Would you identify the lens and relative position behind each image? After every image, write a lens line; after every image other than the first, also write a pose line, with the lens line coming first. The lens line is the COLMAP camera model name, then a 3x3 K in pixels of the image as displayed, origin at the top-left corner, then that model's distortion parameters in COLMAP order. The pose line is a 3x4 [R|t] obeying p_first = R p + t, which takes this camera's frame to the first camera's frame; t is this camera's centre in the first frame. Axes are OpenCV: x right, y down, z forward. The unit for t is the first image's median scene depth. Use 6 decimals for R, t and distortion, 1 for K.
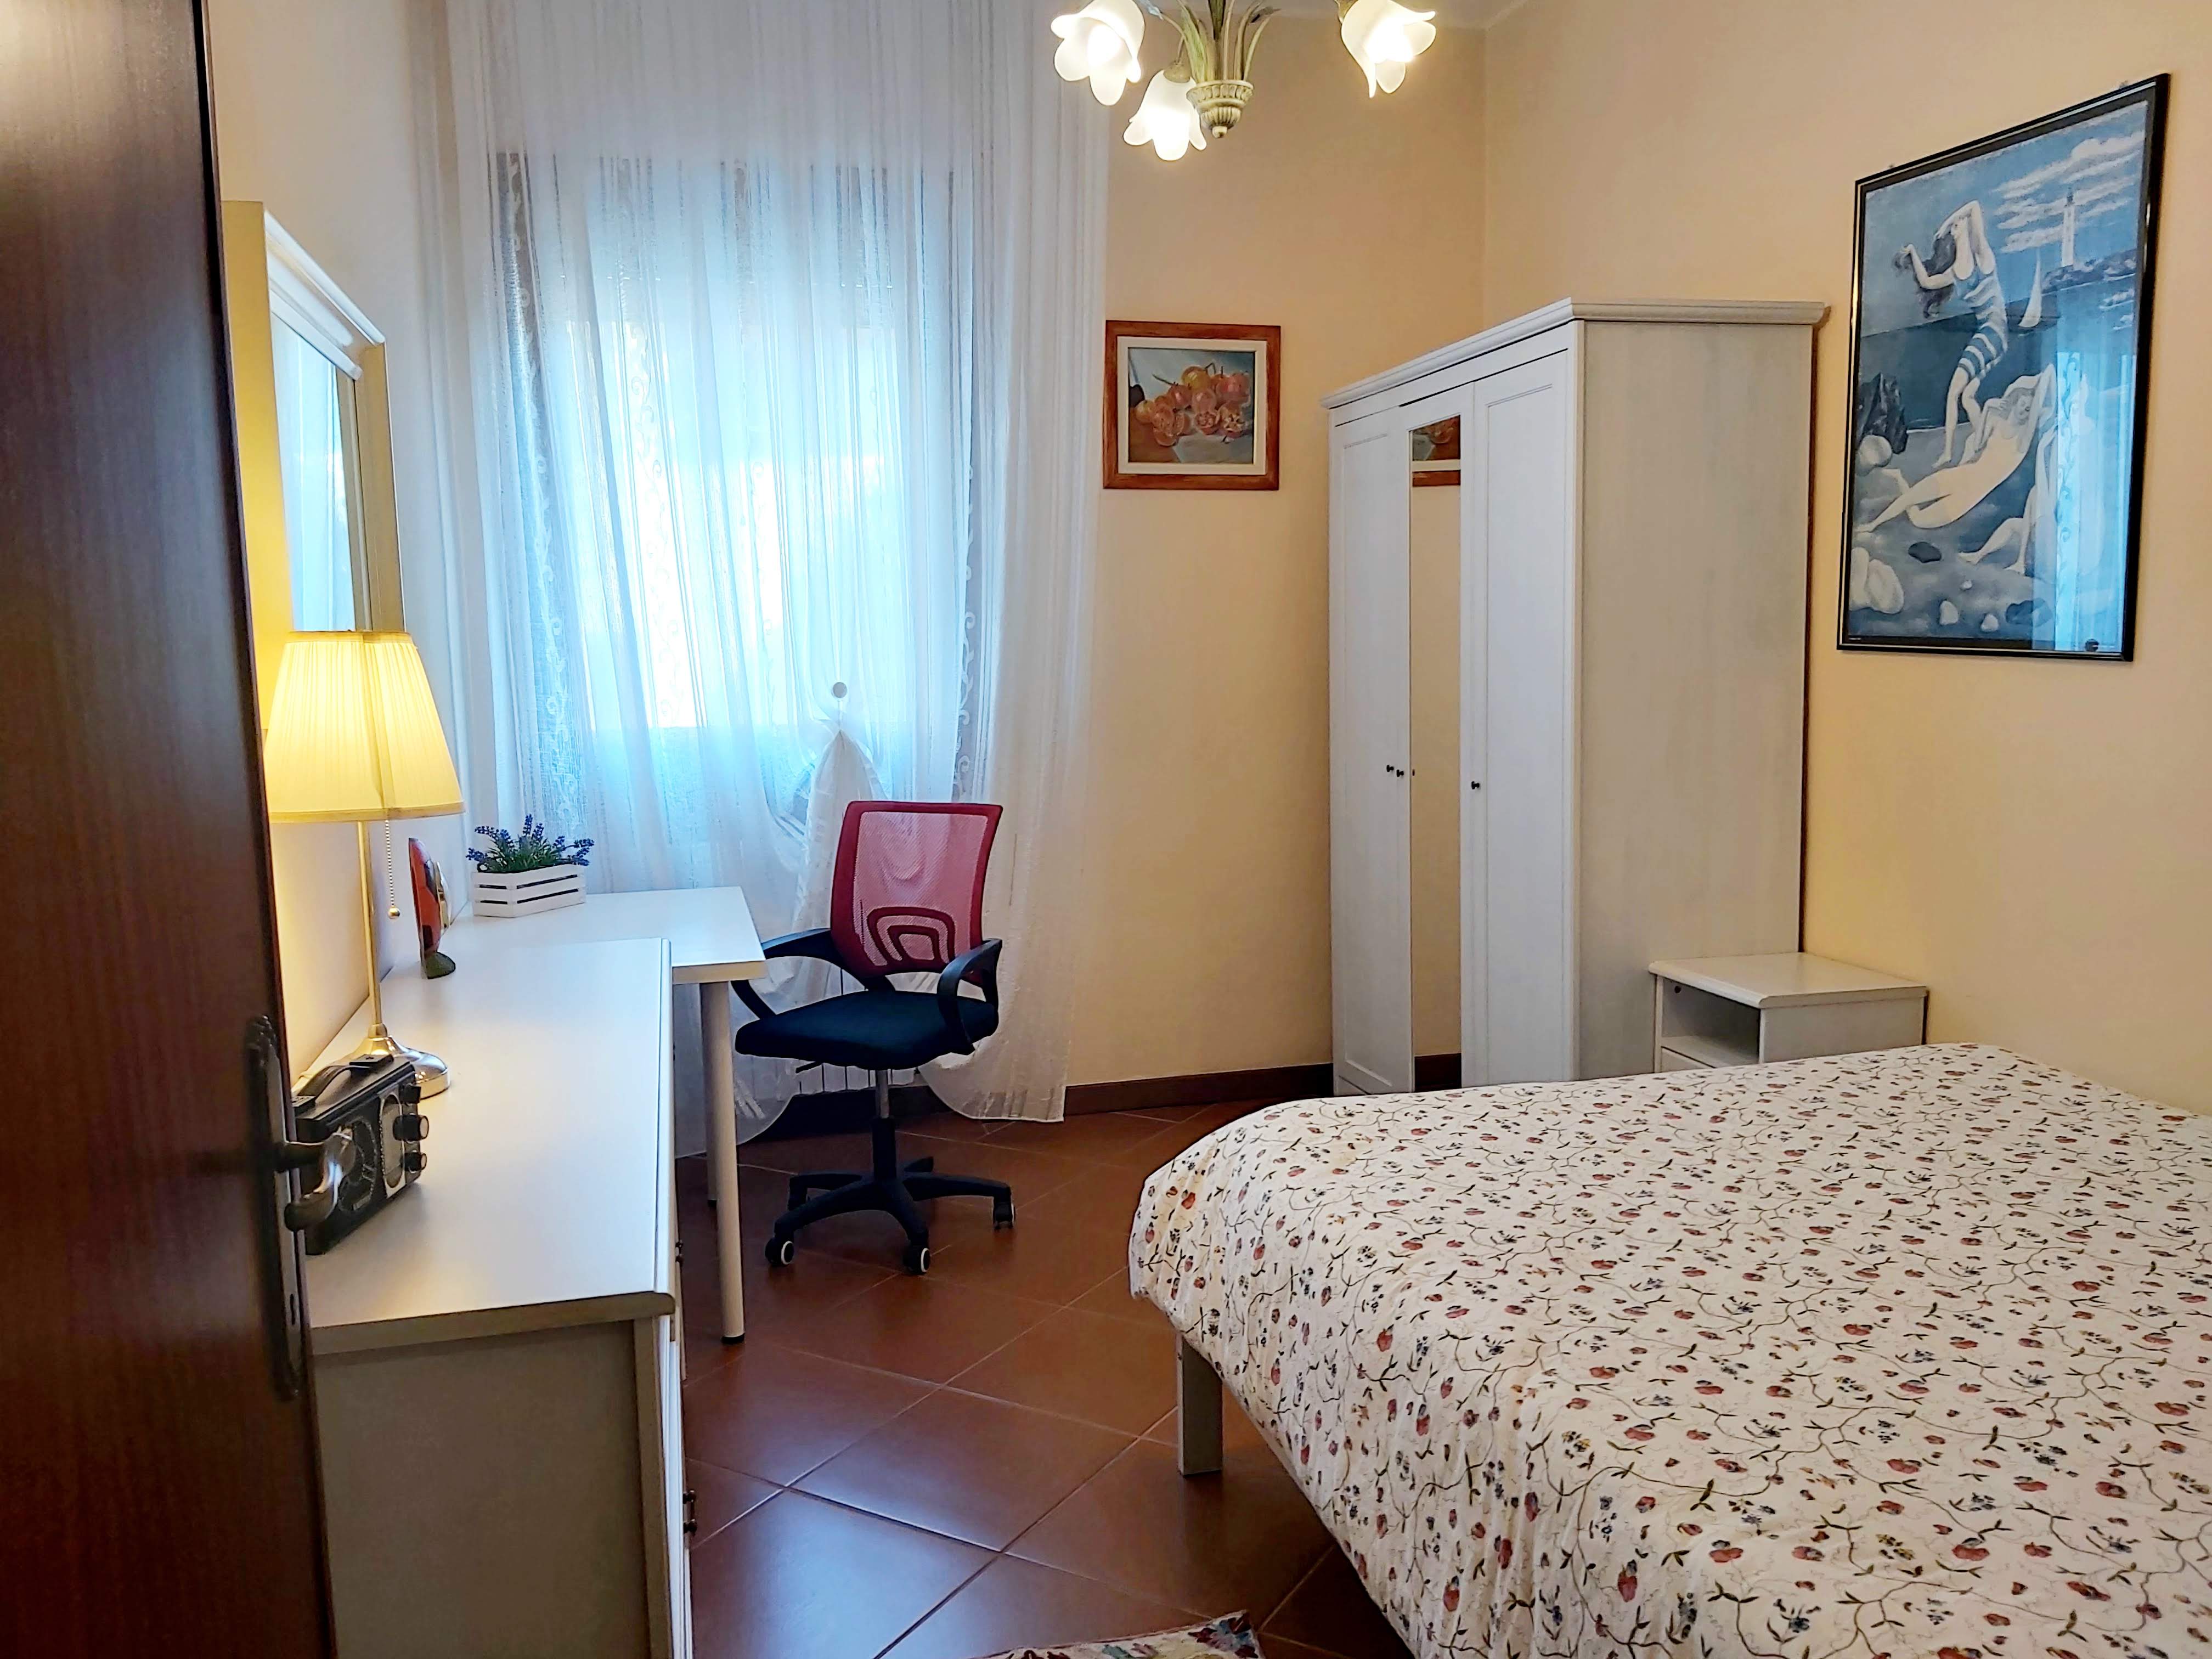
lens RADIAL K [[1723.2, 0, 1106.4], [0, 1723.2, 831.3], [0, 0, 1]] dist [-0.000154, -0.019879]
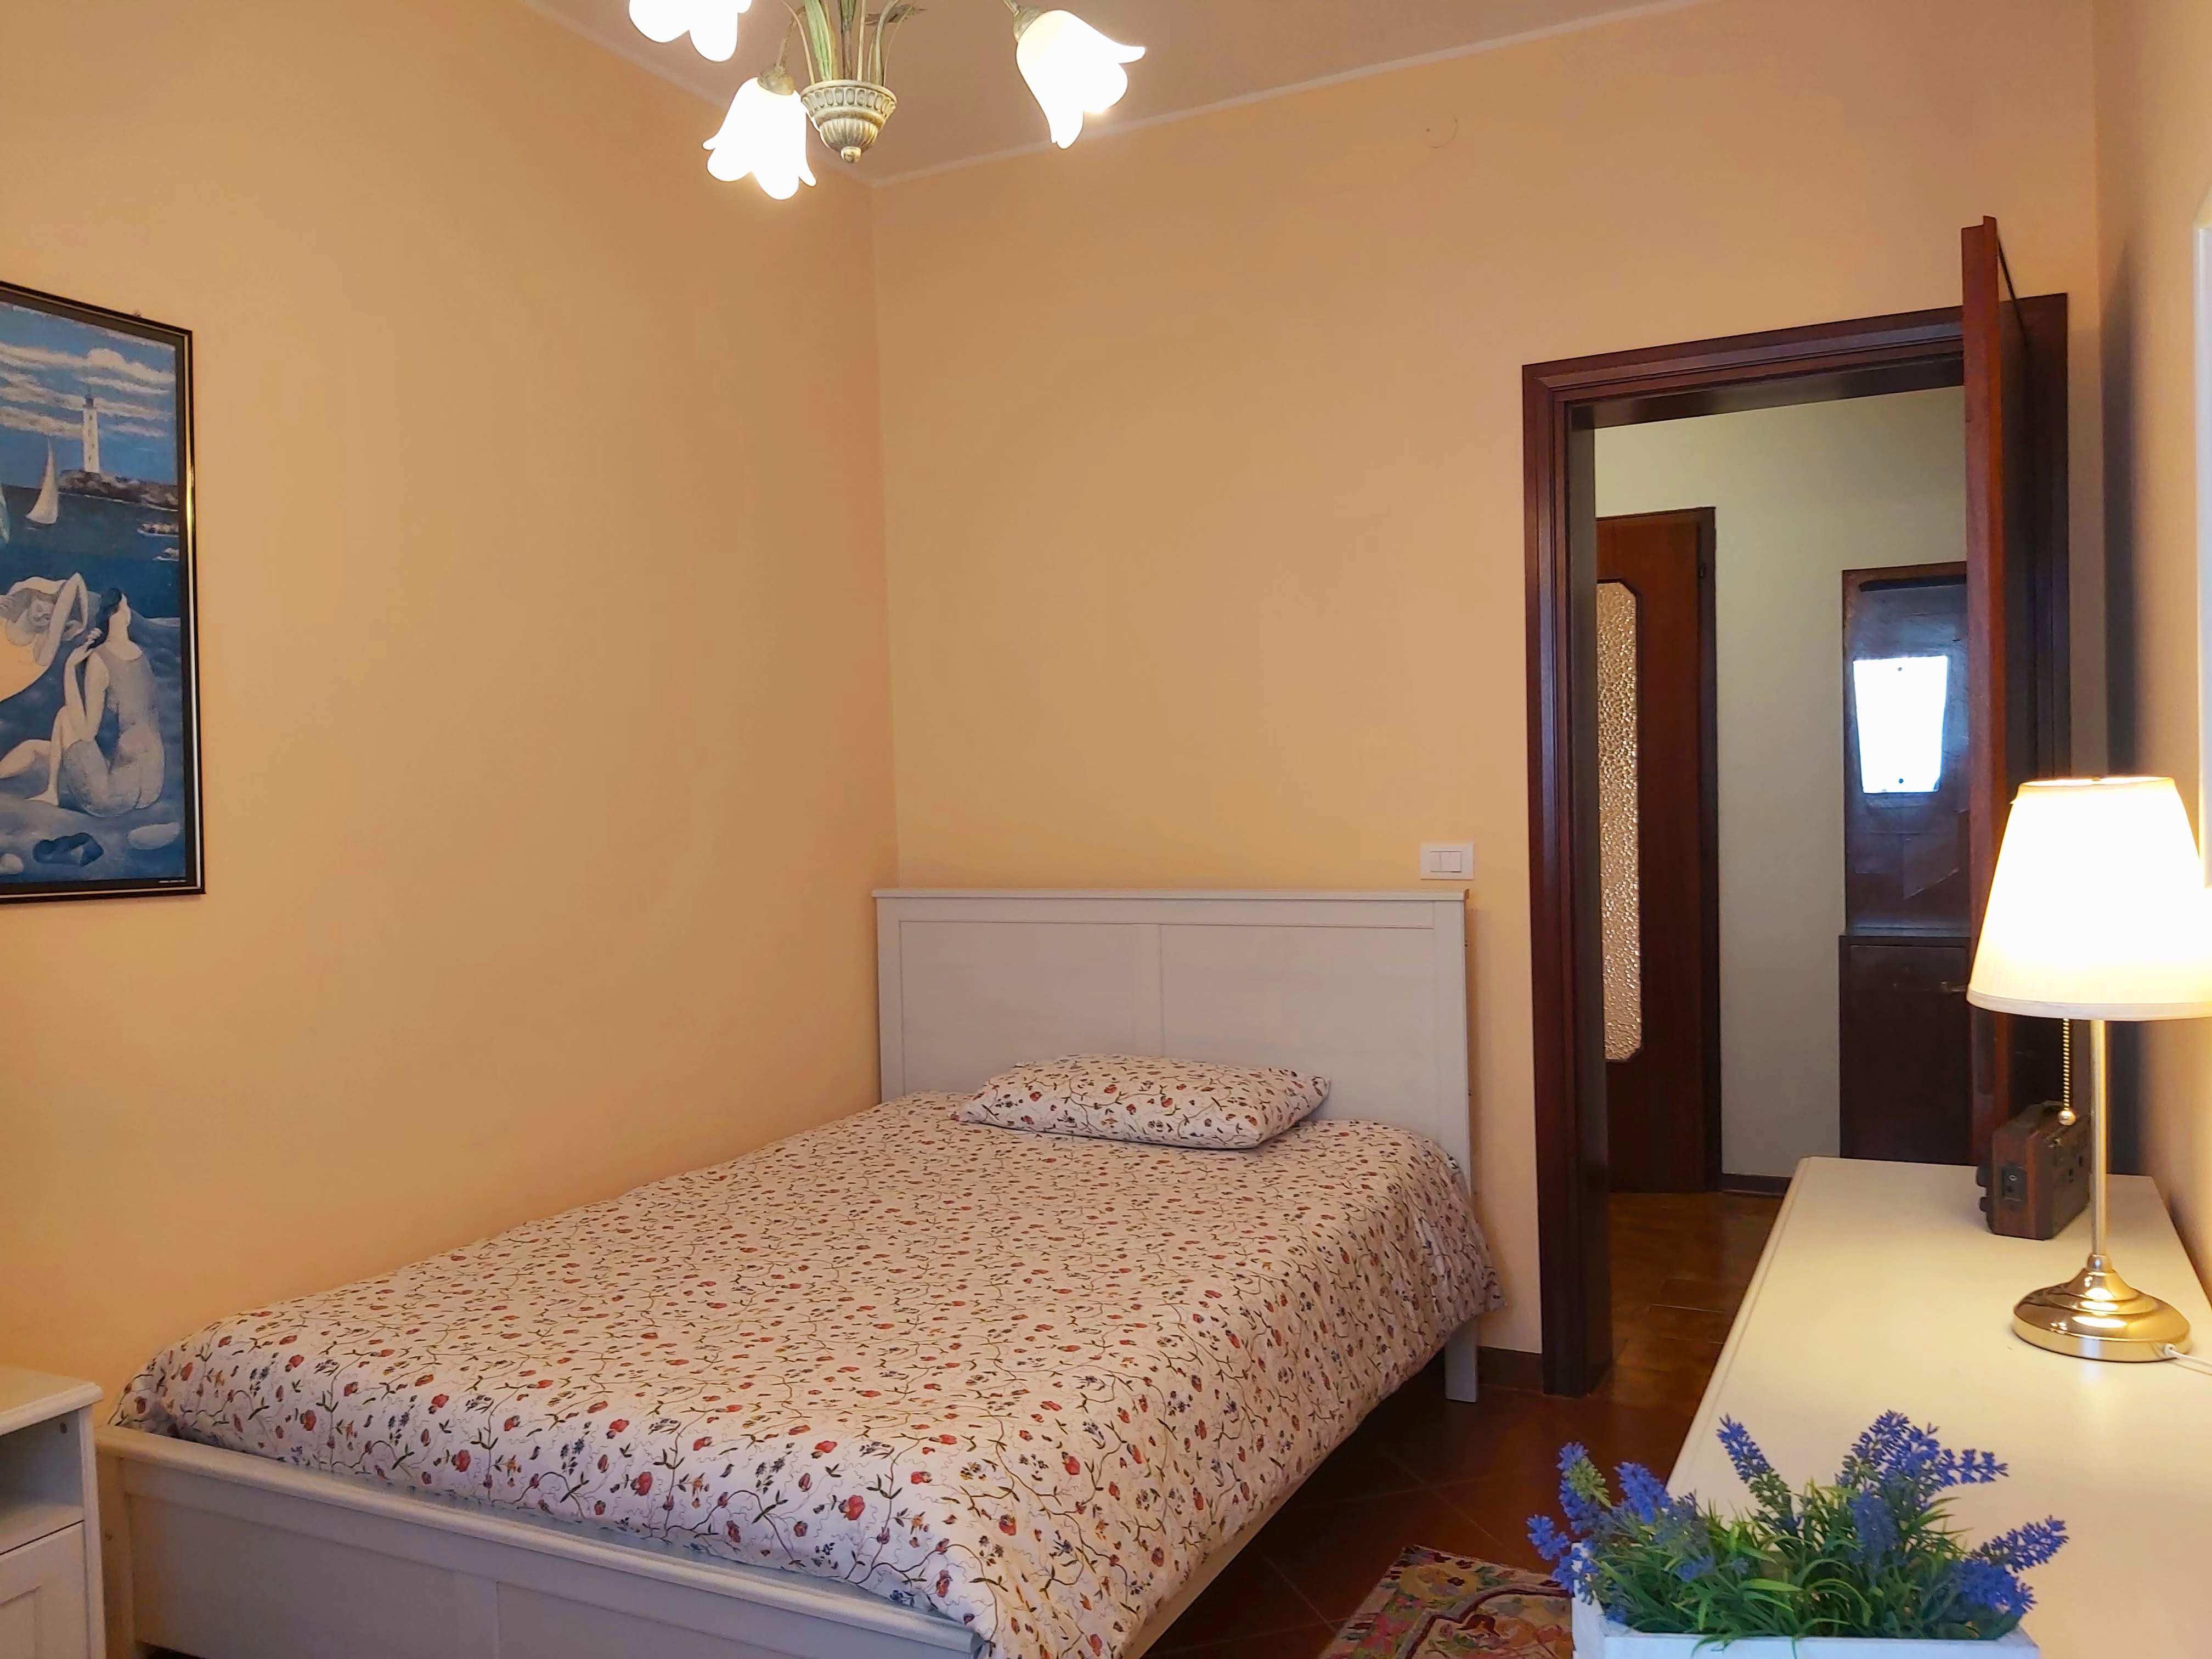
lens RADIAL K [[1723.2, 0, 1107.1], [0, 1723.2, 830.3], [0, 0, 1]] dist [-0.000154, -0.019879]
pose [[-0.762263, 0.022047, 0.646892, -0.439815], [0.116591, 0.987749, 0.103722, -0.172140], [-0.636681, 0.154485, -0.755495, 1.372583]]
